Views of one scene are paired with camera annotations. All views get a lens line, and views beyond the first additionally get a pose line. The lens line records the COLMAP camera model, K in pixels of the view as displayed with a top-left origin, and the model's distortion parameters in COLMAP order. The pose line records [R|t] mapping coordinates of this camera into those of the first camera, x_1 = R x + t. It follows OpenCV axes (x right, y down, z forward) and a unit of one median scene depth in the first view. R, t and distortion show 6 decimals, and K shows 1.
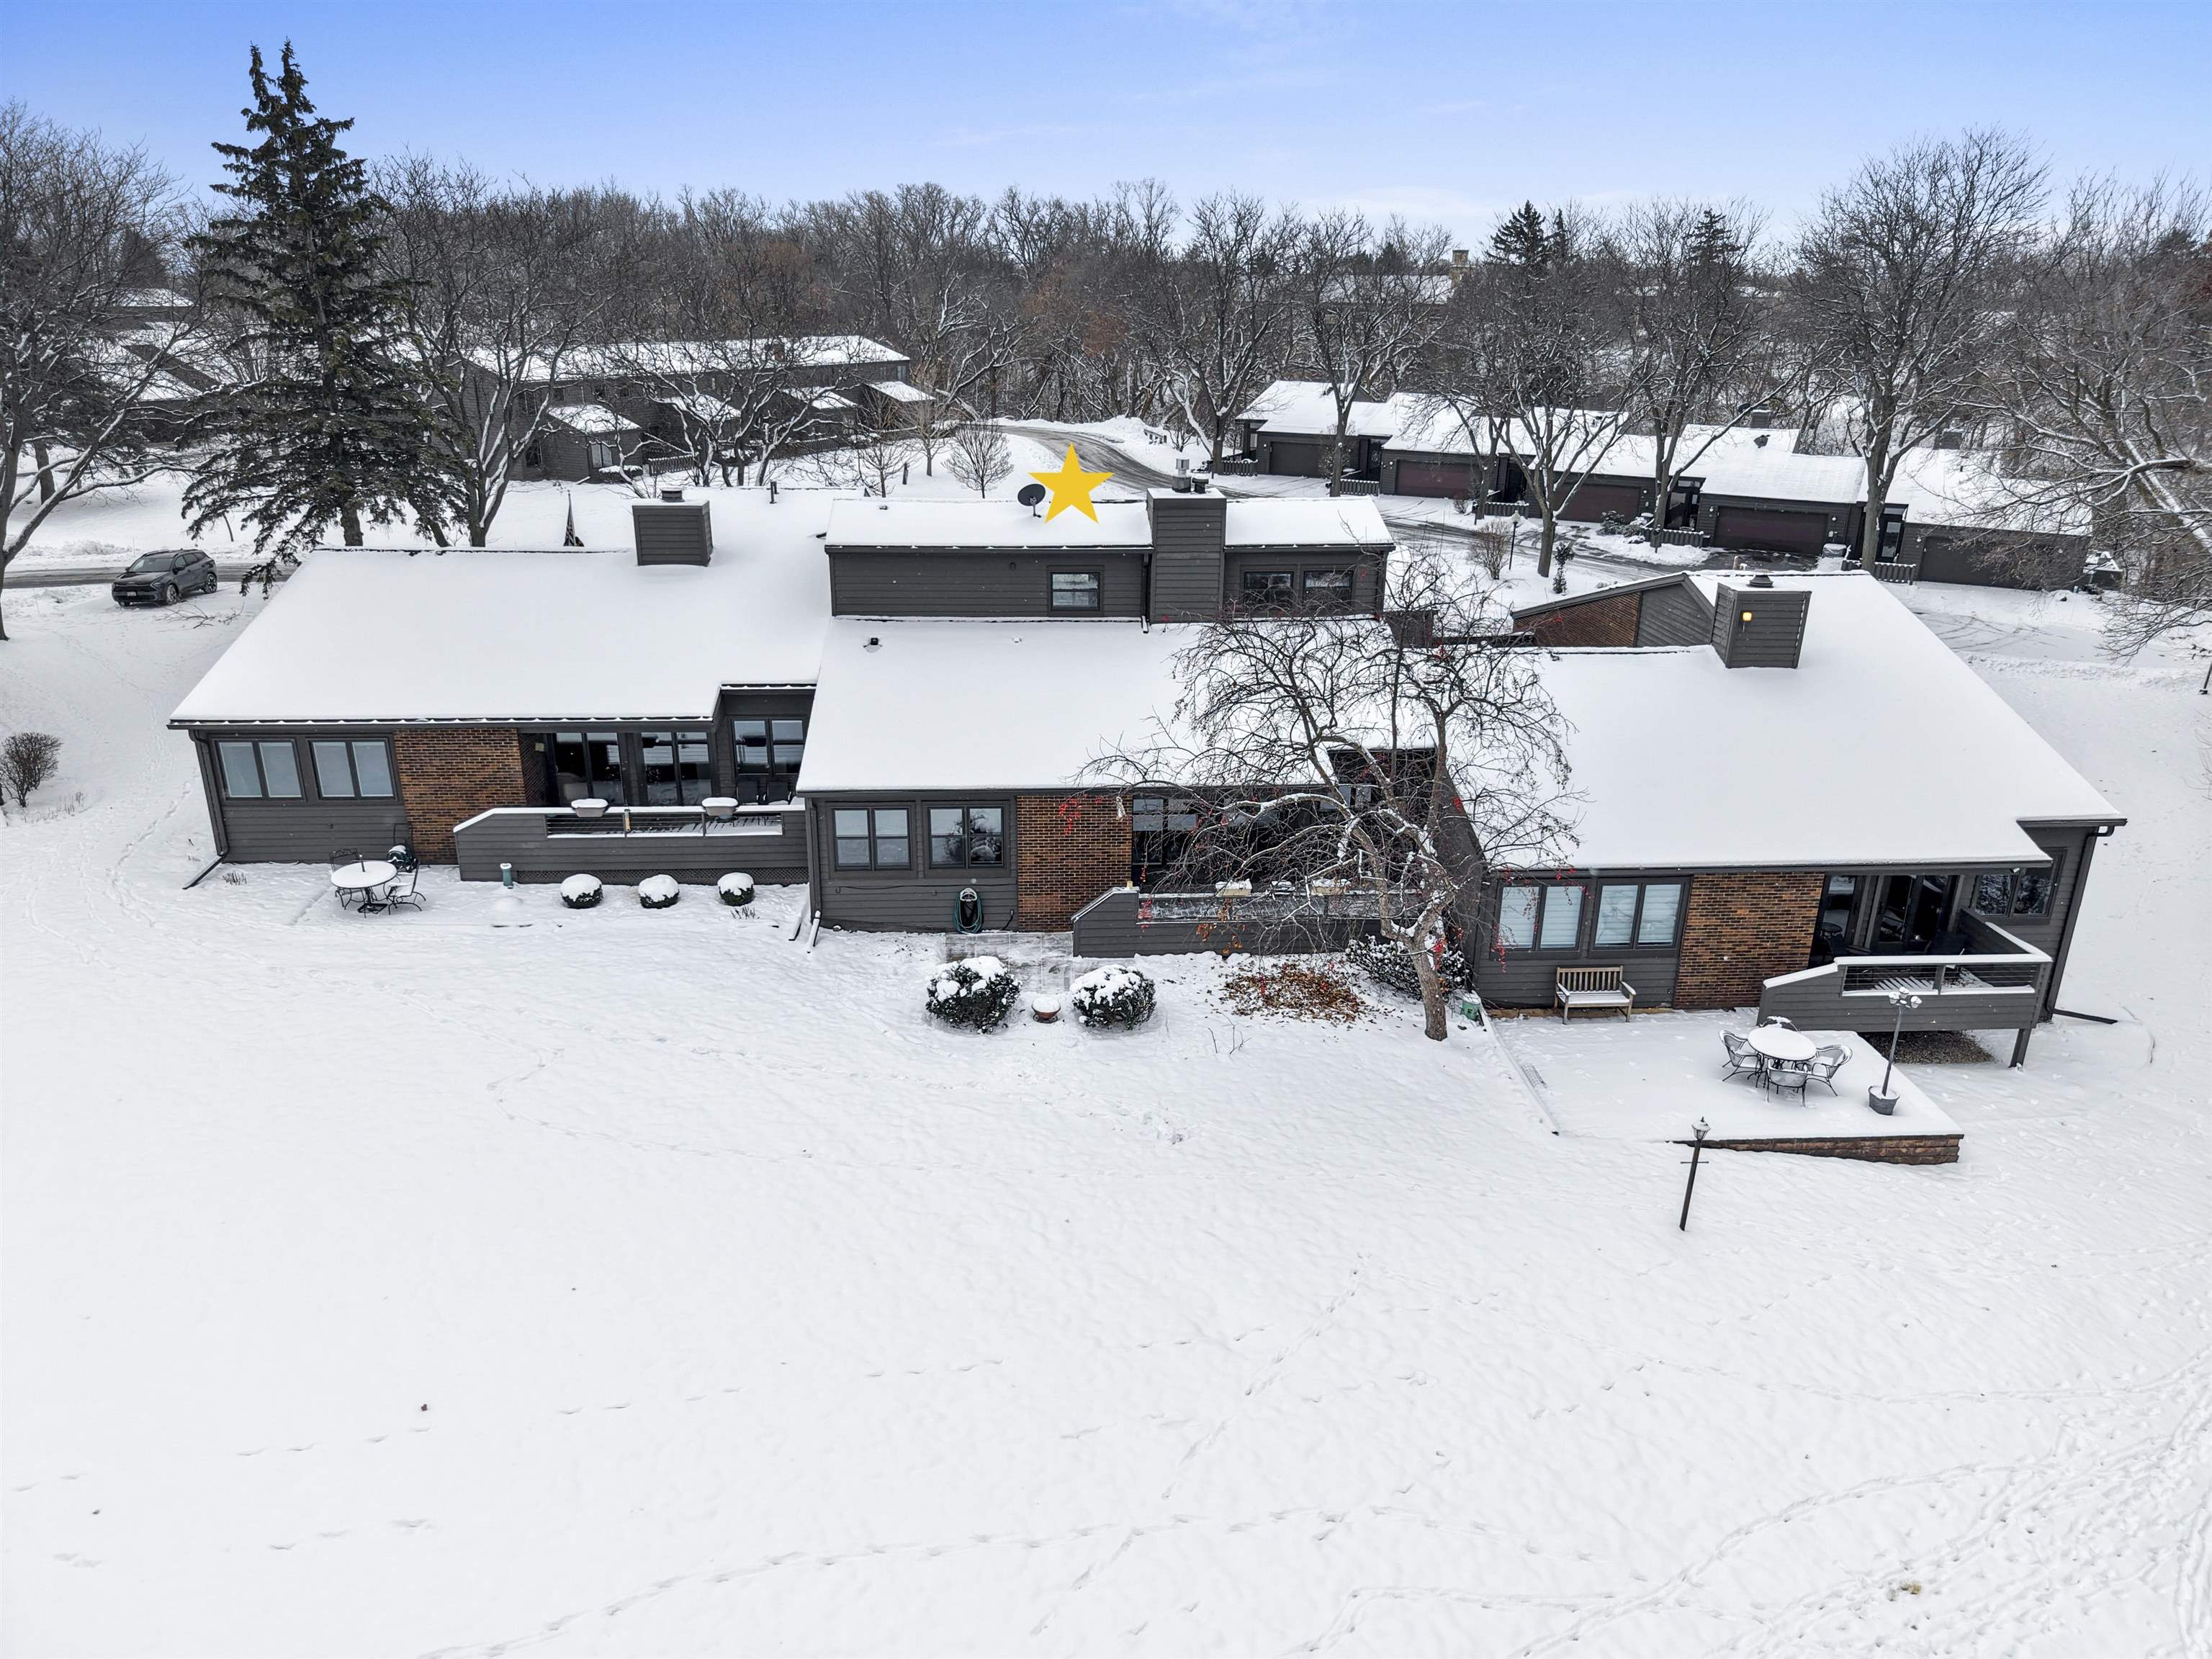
lens RADIAL K [[1468.4, 0, 1096.3], [0, 1468.4, 838.6], [0, 0, 1]] dist [0.001620, -0.002851]
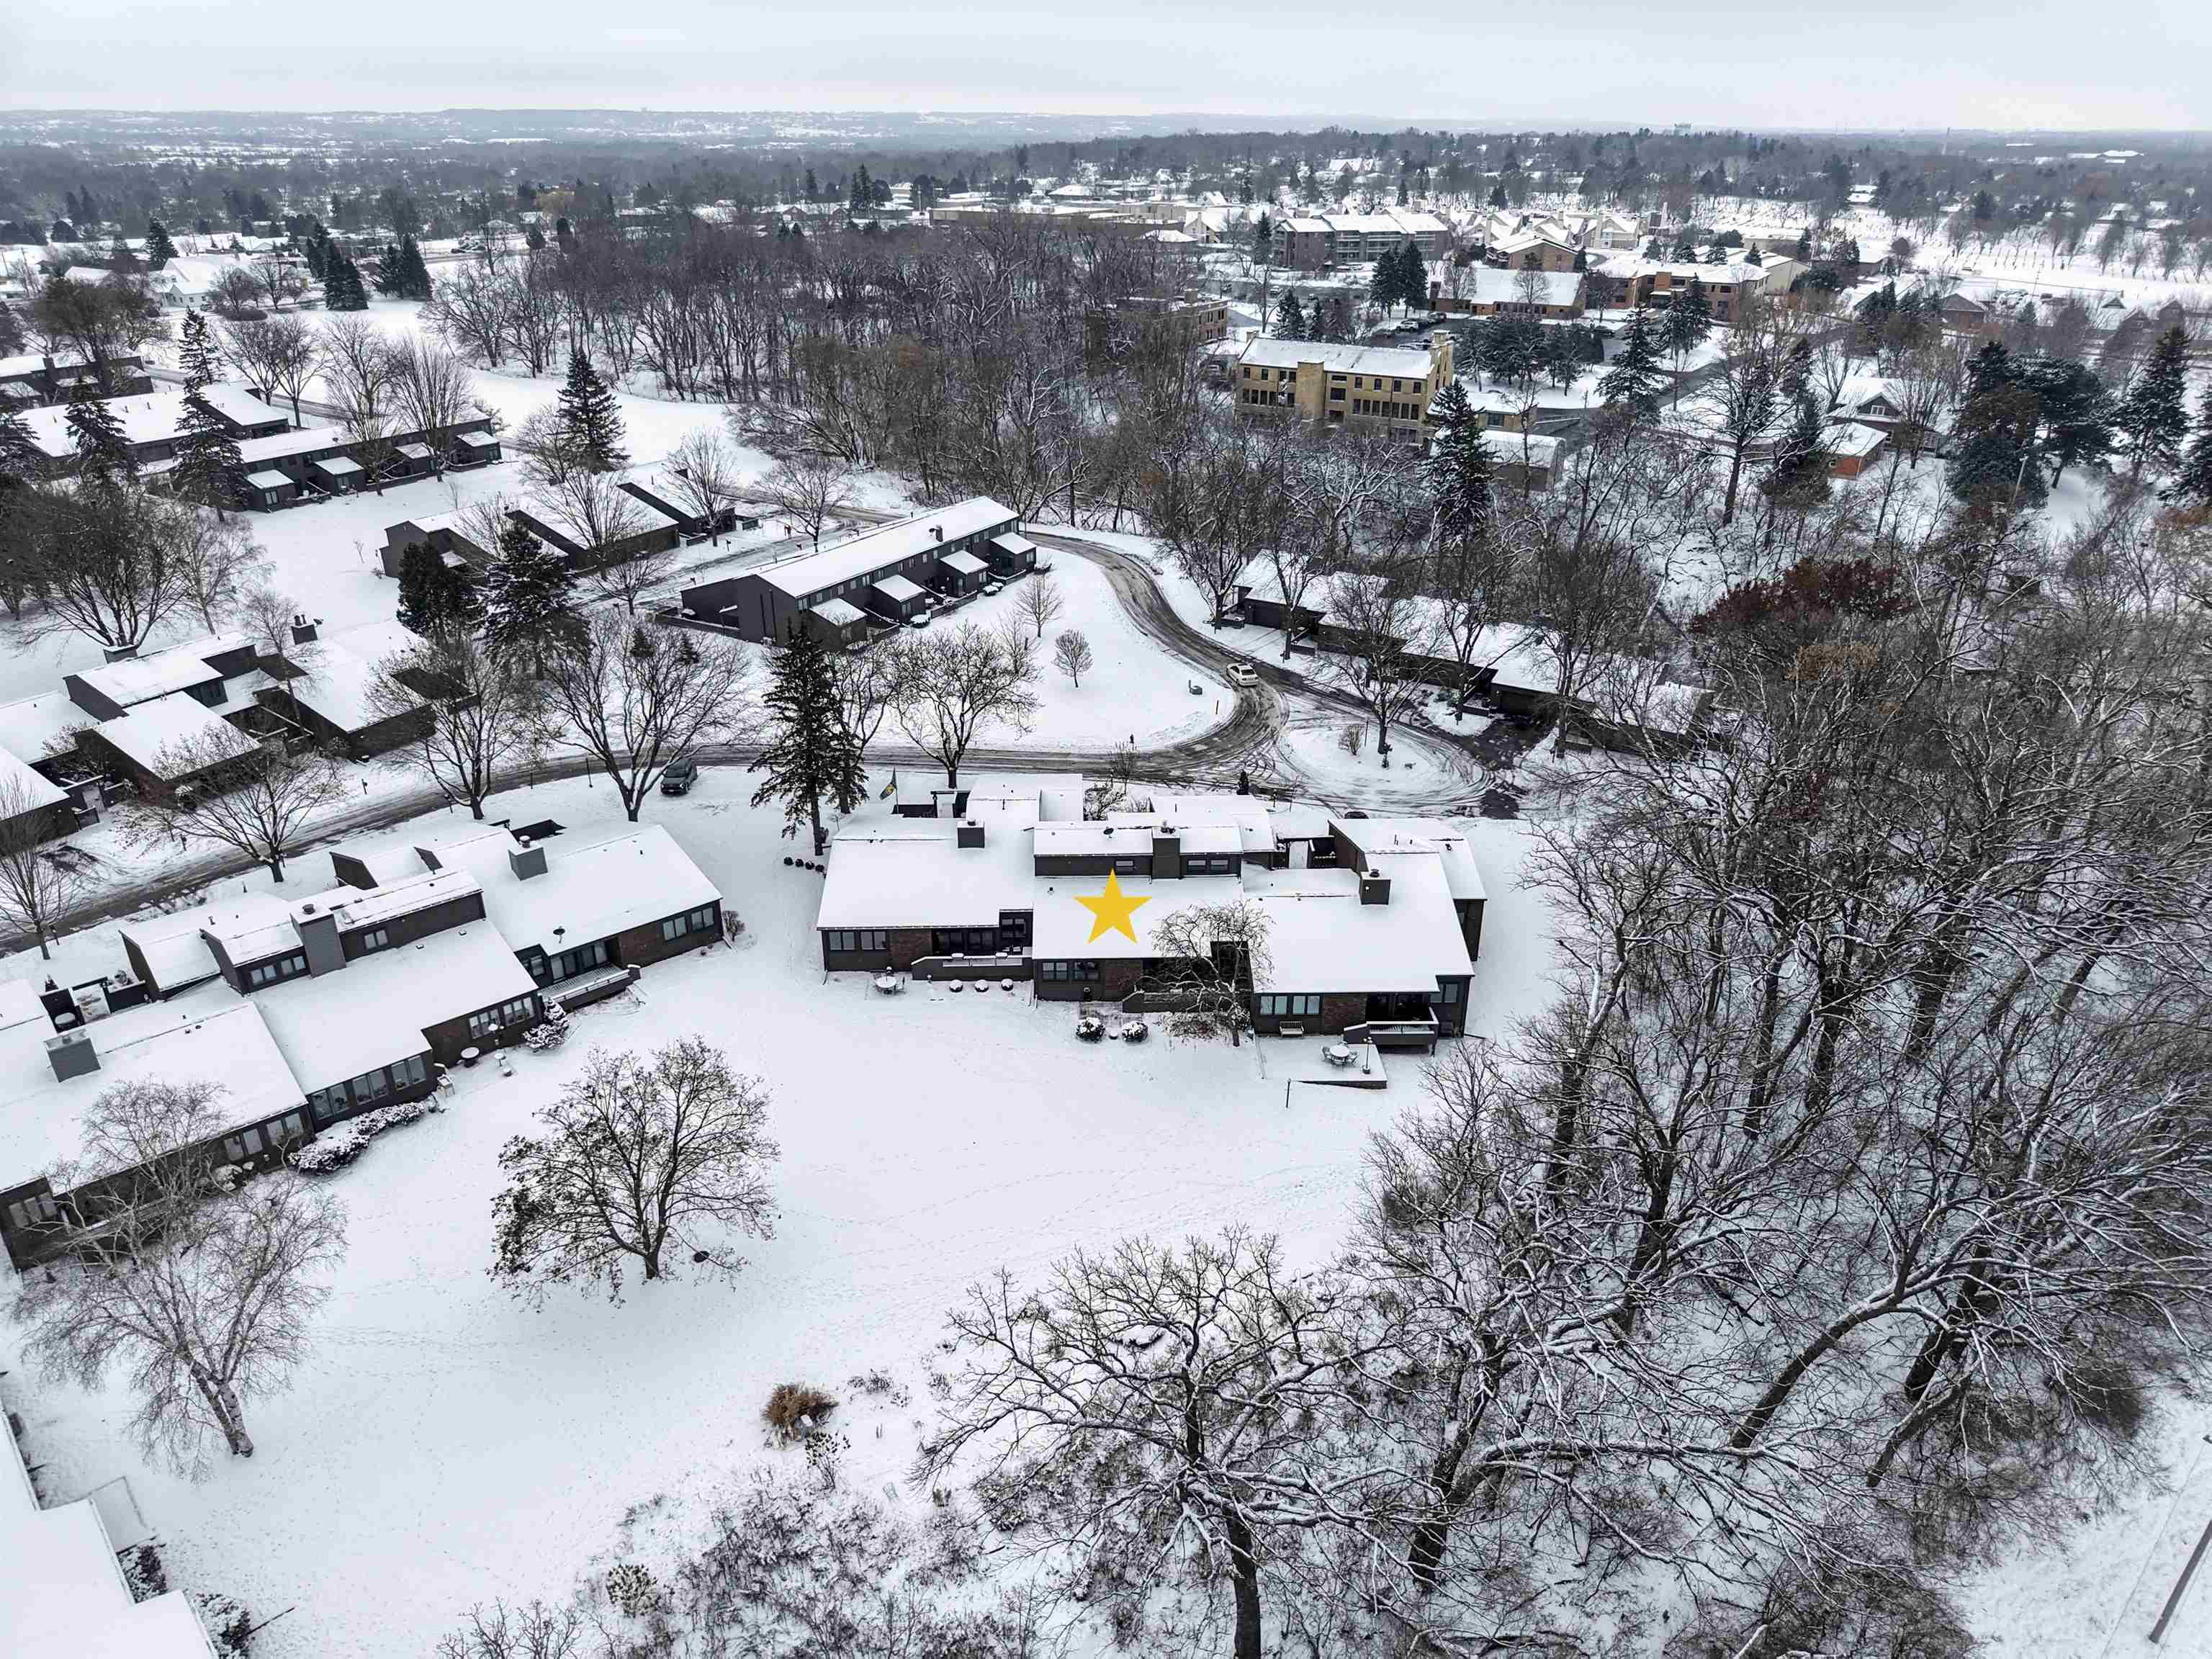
lens RADIAL K [[1468.4, 0, 1096.3], [0, 1468.4, 838.6], [0, 0, 1]] dist [0.001620, -0.002851]
pose [[0.999389, 0.011831, -0.032895, 0.025344], [-0.007635, 0.992142, 0.124886, -0.647382], [0.034114, -0.124559, 0.991626, -1.937901]]
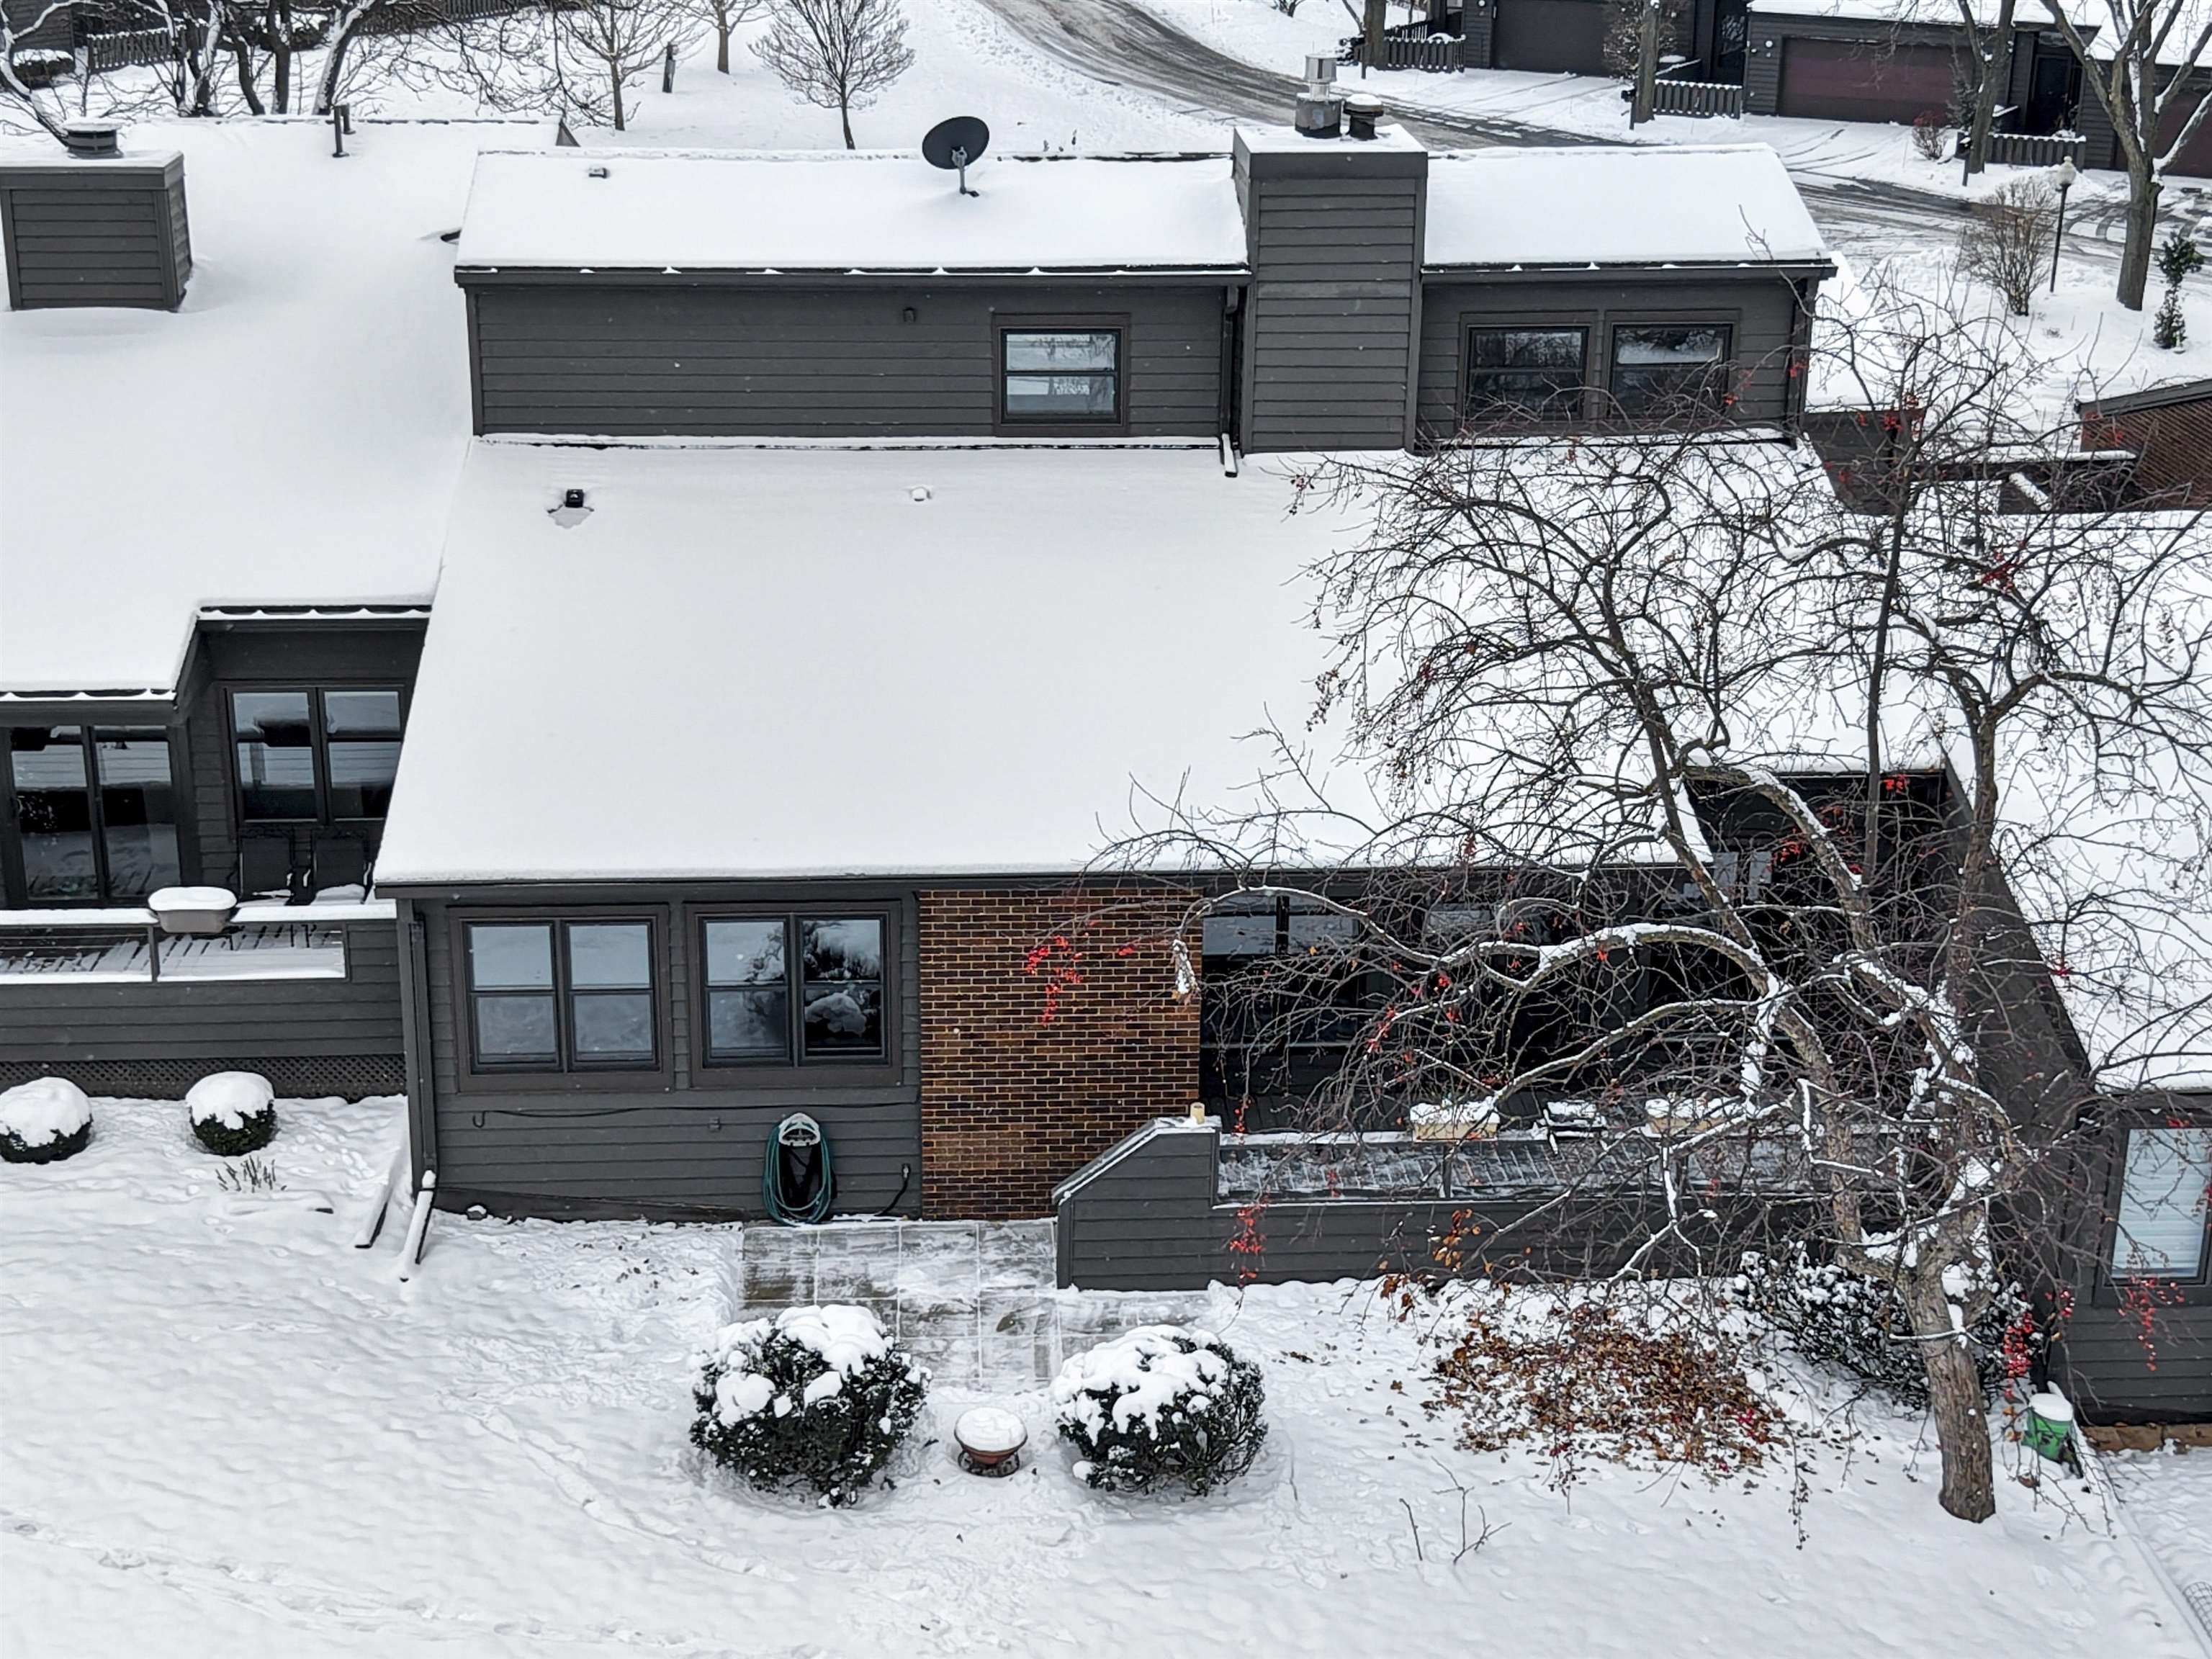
lens RADIAL K [[3168.5, 0, 1074.7], [0, 3168.5, 825.0], [0, 0, 1]] dist [0.000816, -0.034092]
pose [[0.999984, 0.000729, -0.005666, -0.005994], [-0.000753, 0.999991, -0.004148, -0.043666], [0.005663, 0.004152, 0.999975, 0.125082]]
